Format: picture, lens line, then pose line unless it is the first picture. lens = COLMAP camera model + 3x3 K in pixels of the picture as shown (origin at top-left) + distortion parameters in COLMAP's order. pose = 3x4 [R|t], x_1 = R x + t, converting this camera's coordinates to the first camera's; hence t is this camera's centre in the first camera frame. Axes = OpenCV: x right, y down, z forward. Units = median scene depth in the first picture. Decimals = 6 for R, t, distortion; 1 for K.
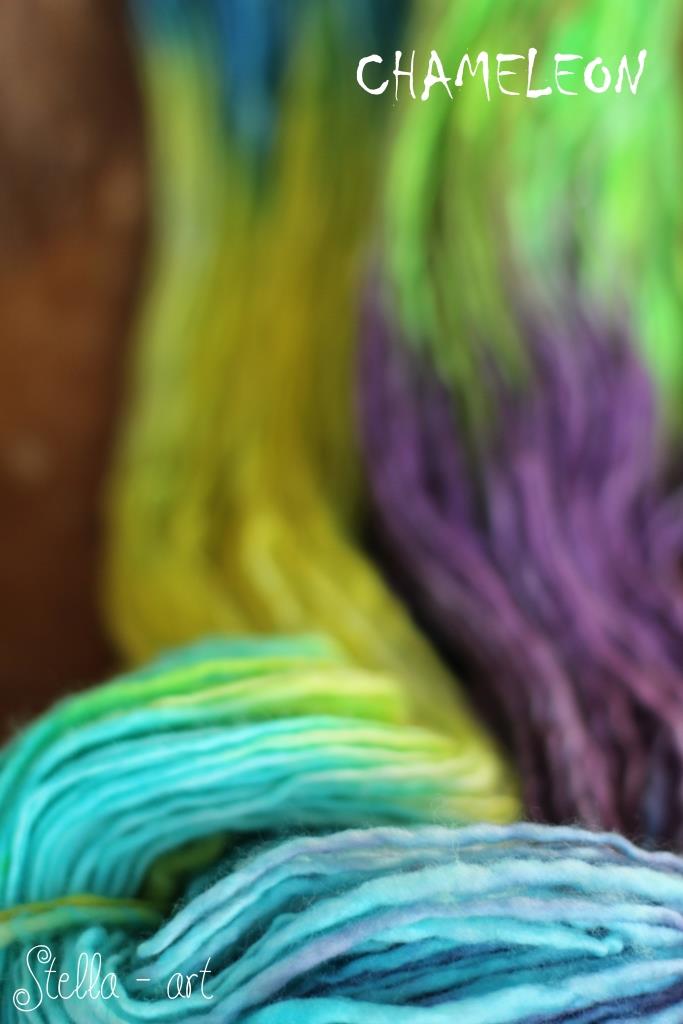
lens RADIAL K [[2538.2, 0, 341.5], [0, 2538.2, 512.0], [0, 0, 1]] dist [-0.041034, -4.905364]
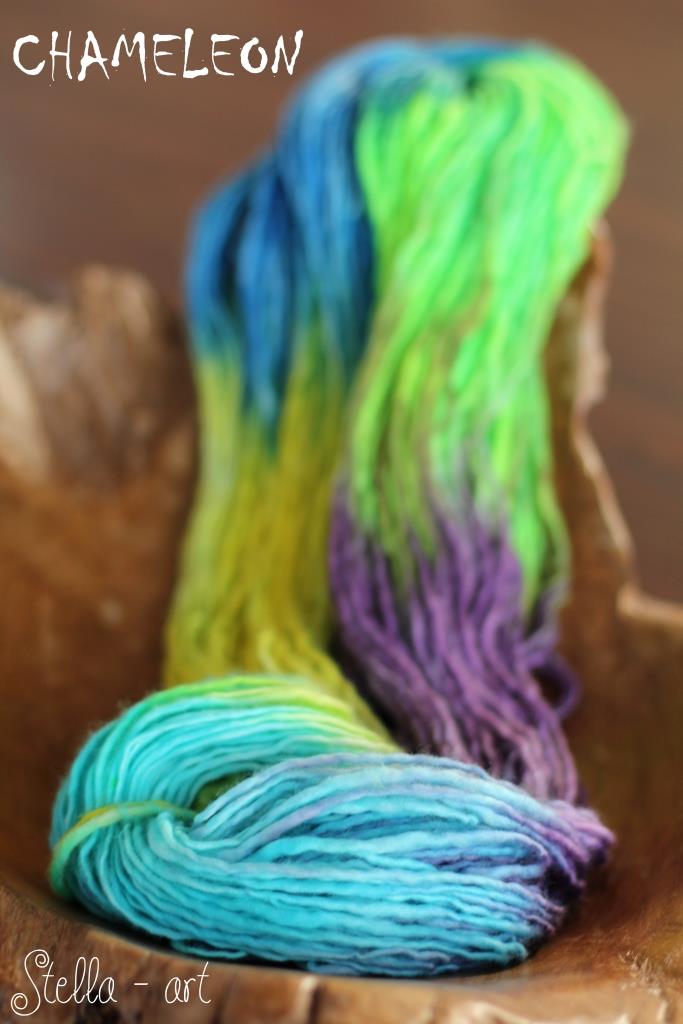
lens RADIAL K [[2367.2, 0, 341.5], [0, 2367.2, 512.0], [0, 0, 1]] dist [-0.000540, 0.020579]
pose [[0.999428, 0.031111, 0.013244, -0.008391], [-0.028270, 0.983724, -0.177450, 0.232171], [-0.018550, 0.176974, 0.984041, -0.570388]]
